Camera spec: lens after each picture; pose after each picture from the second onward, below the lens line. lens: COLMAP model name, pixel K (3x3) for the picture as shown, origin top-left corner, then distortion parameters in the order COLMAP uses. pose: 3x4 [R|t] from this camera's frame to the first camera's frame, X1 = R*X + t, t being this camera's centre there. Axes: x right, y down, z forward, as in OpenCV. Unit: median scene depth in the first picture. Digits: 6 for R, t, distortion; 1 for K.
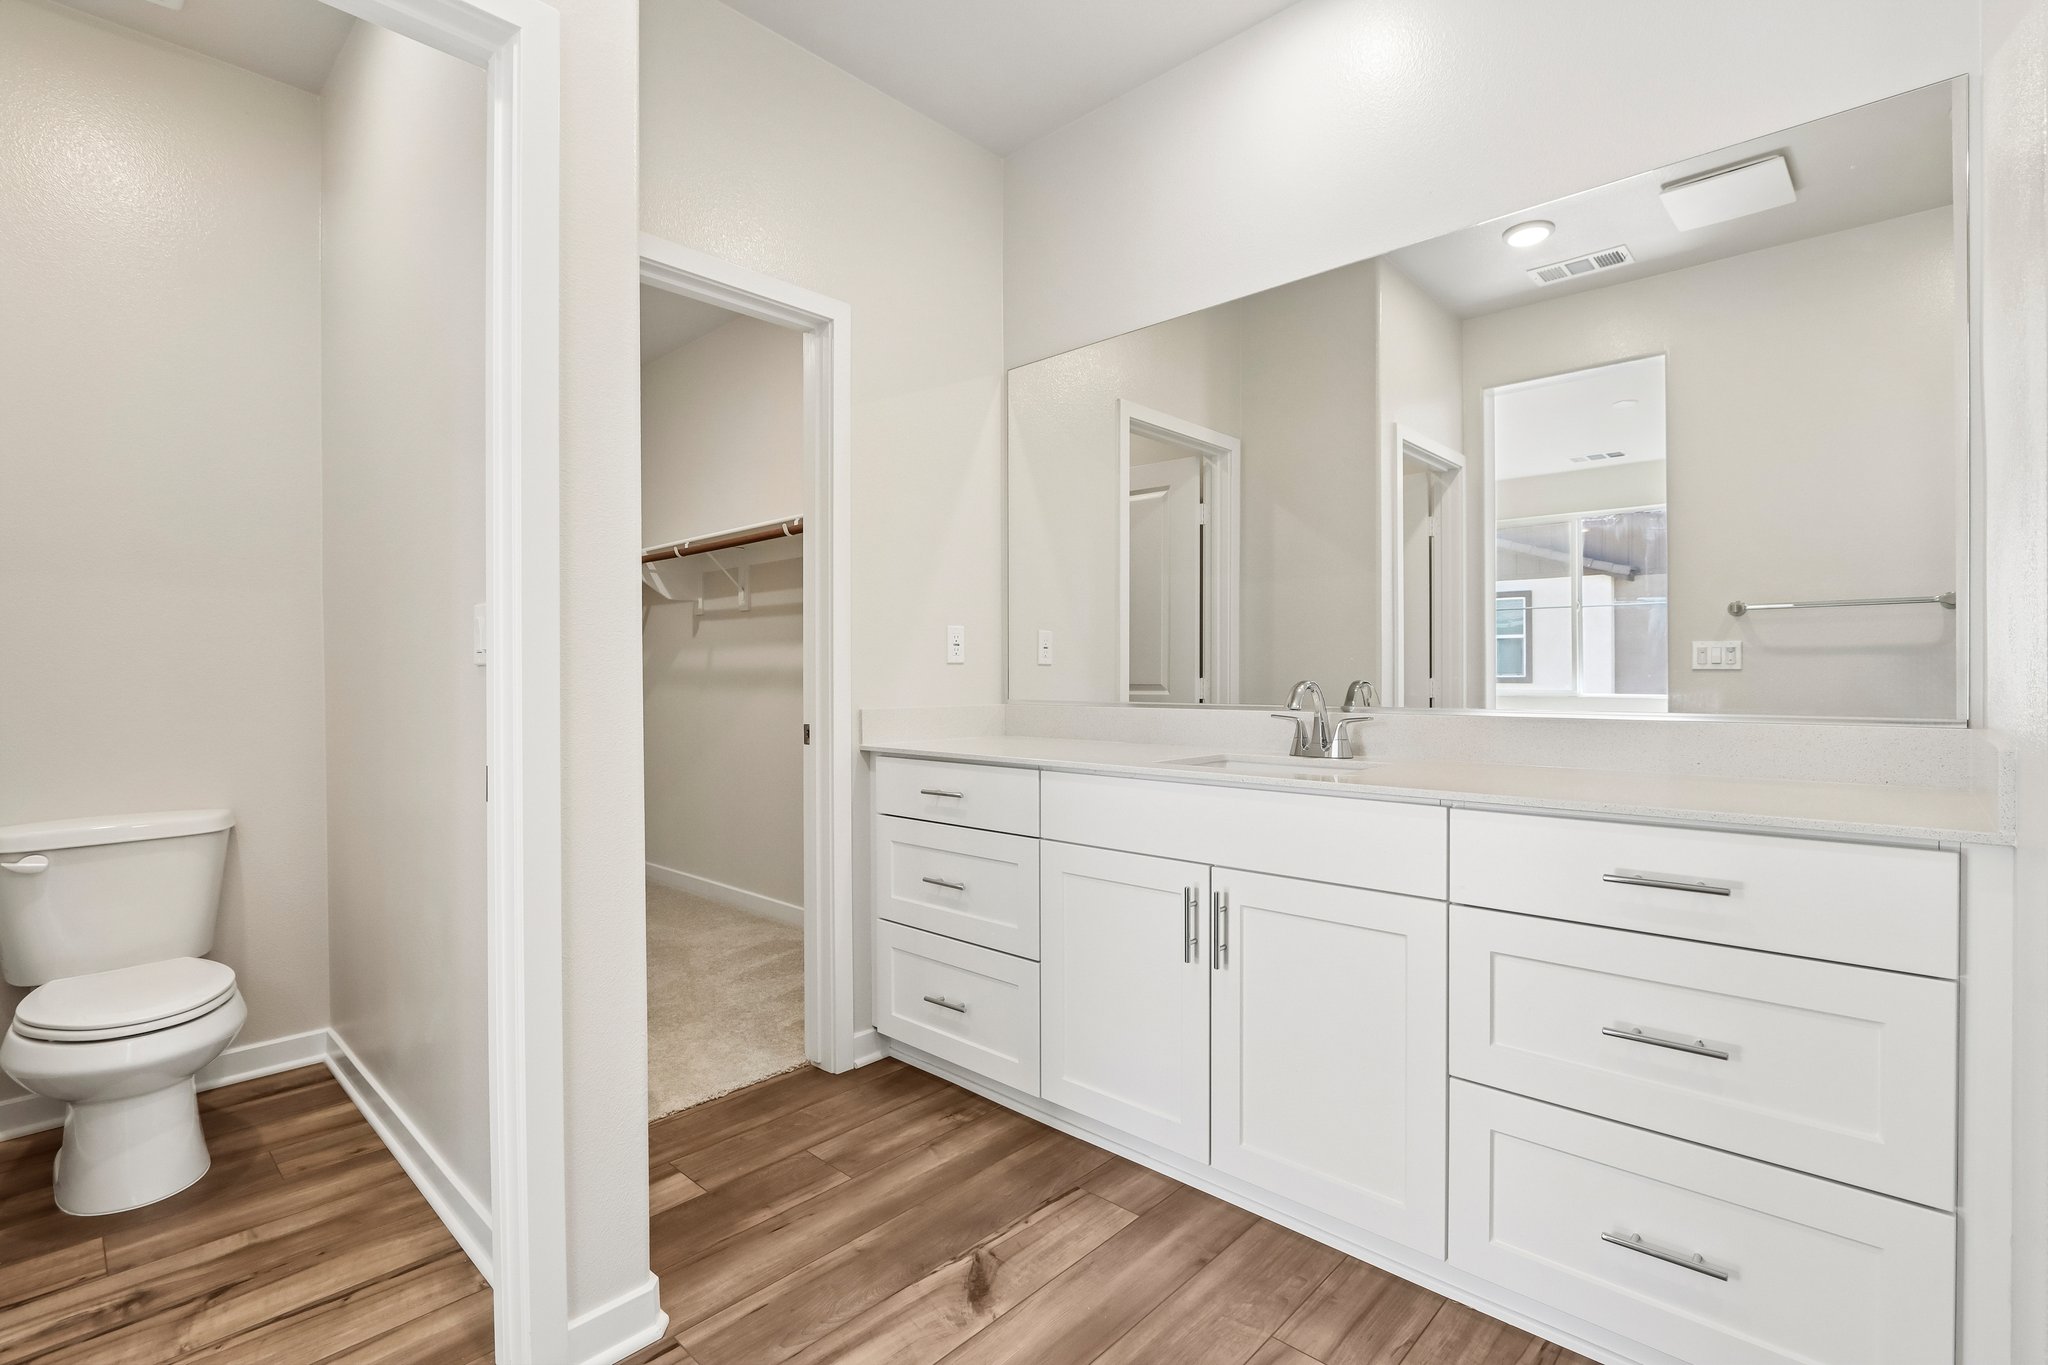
lens RADIAL K [[945.5, 0, 1027.3], [0, 945.5, 681.9], [0, 0, 1]] dist [-0.014154, 0.000192]
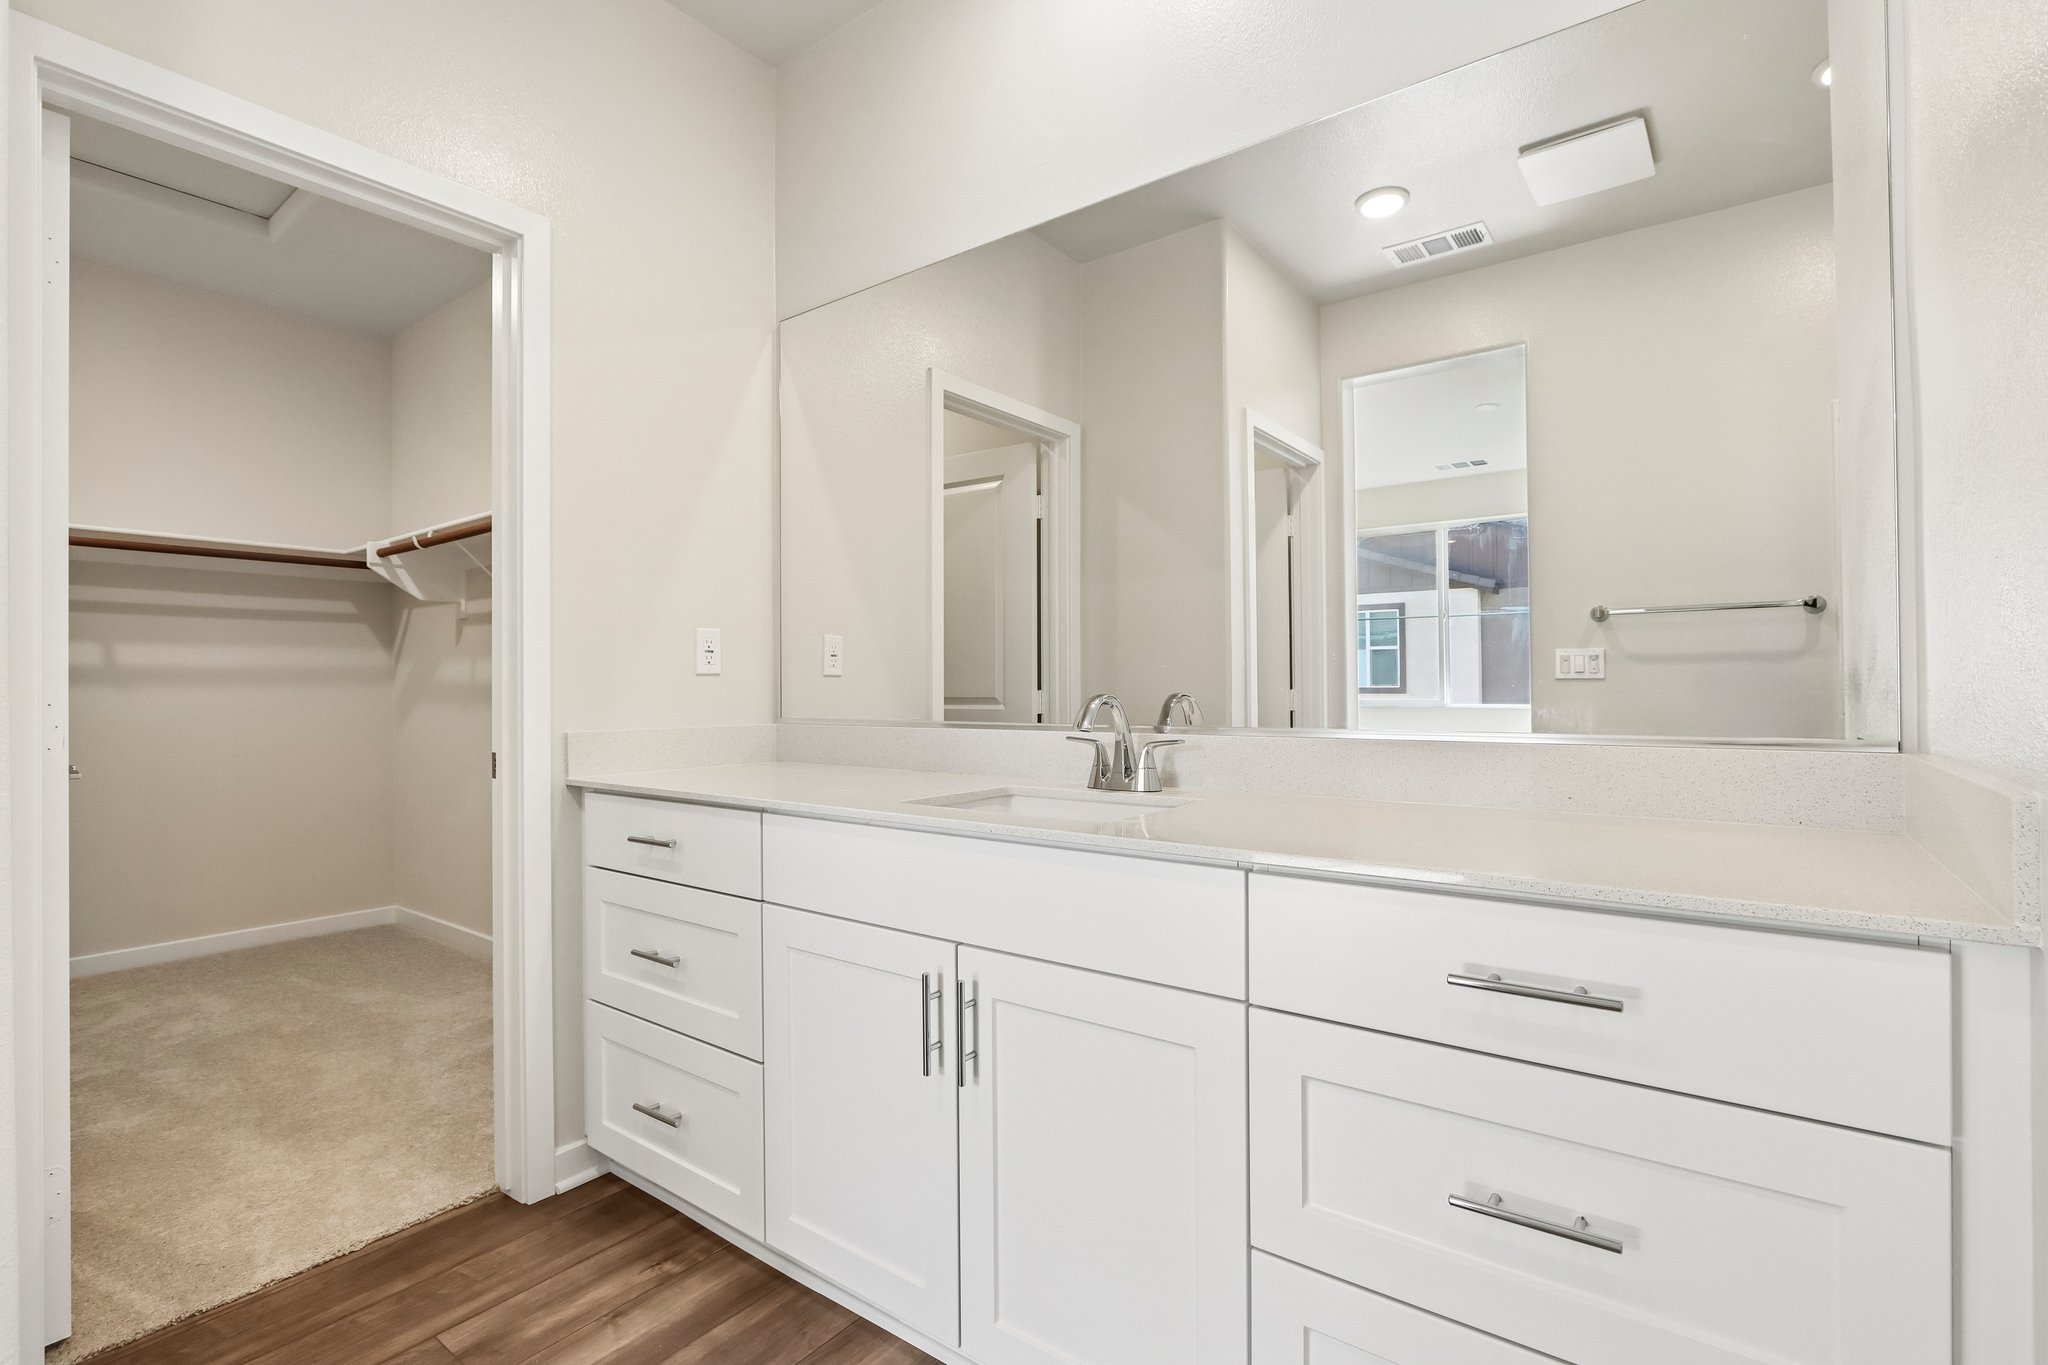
lens RADIAL K [[945.5, 0, 1031.3], [0, 945.5, 681.3], [0, 0, 1]] dist [-0.014154, 0.000192]
pose [[0.993840, -0.003415, 0.110771, 0.123714], [0.004889, 0.999903, -0.013040, -0.001690], [-0.110716, 0.013502, 0.993760, 0.182478]]
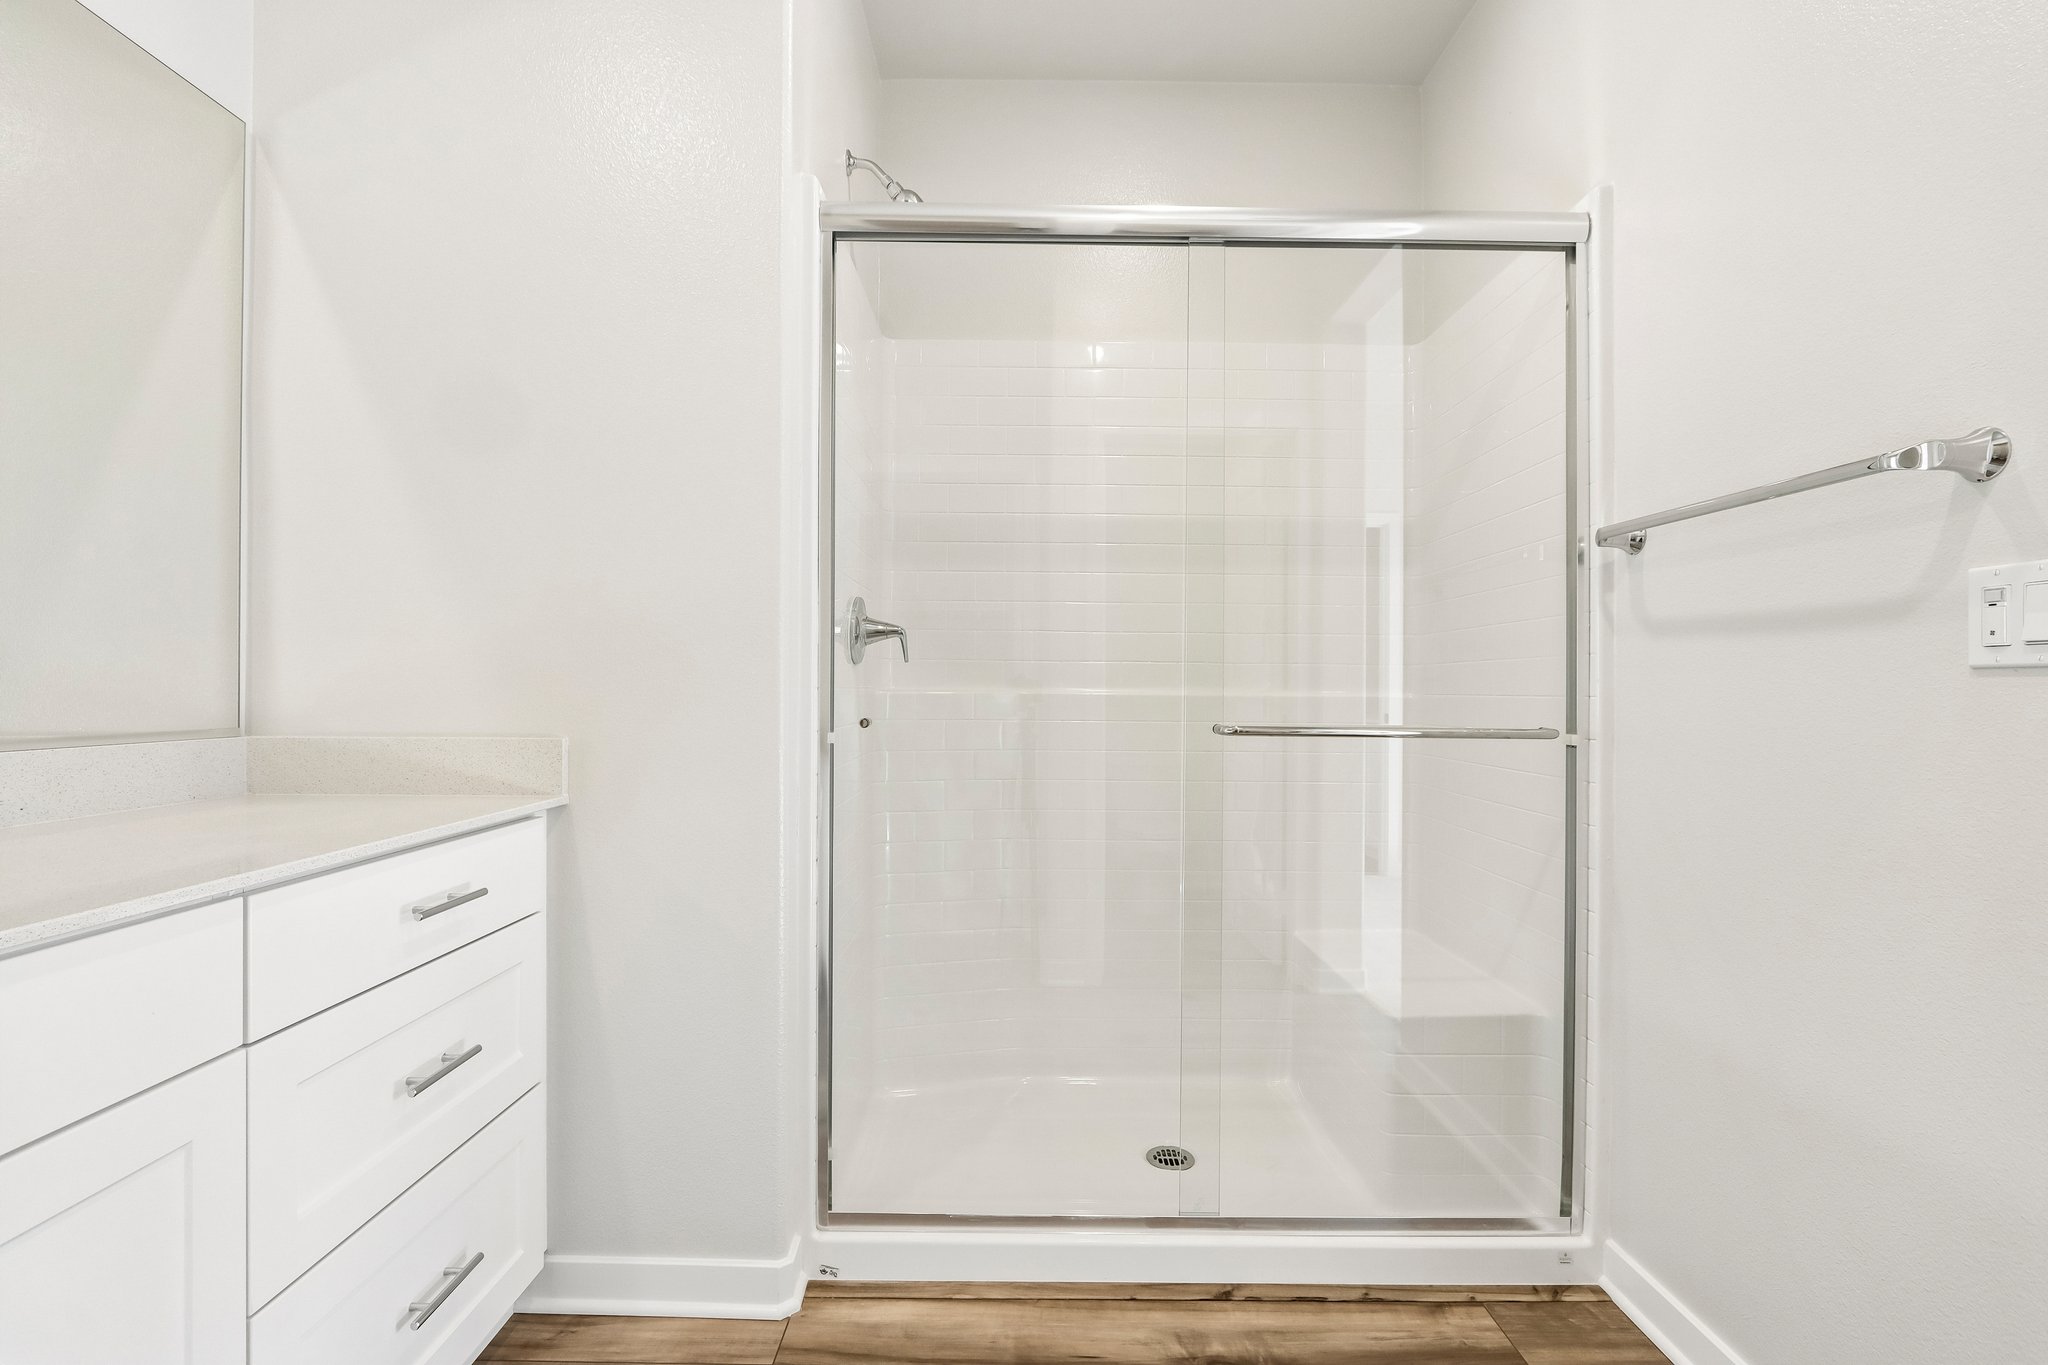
lens RADIAL K [[945.5, 0, 1018.2], [0, 945.5, 683.6], [0, 0, 1]] dist [-0.014154, 0.000192]
pose [[-0.680701, 0.000714, 0.732561, -0.222809], [0.001290, 0.999999, 0.000224, -0.005698], [-0.732560, 0.001097, -0.680702, 0.633664]]
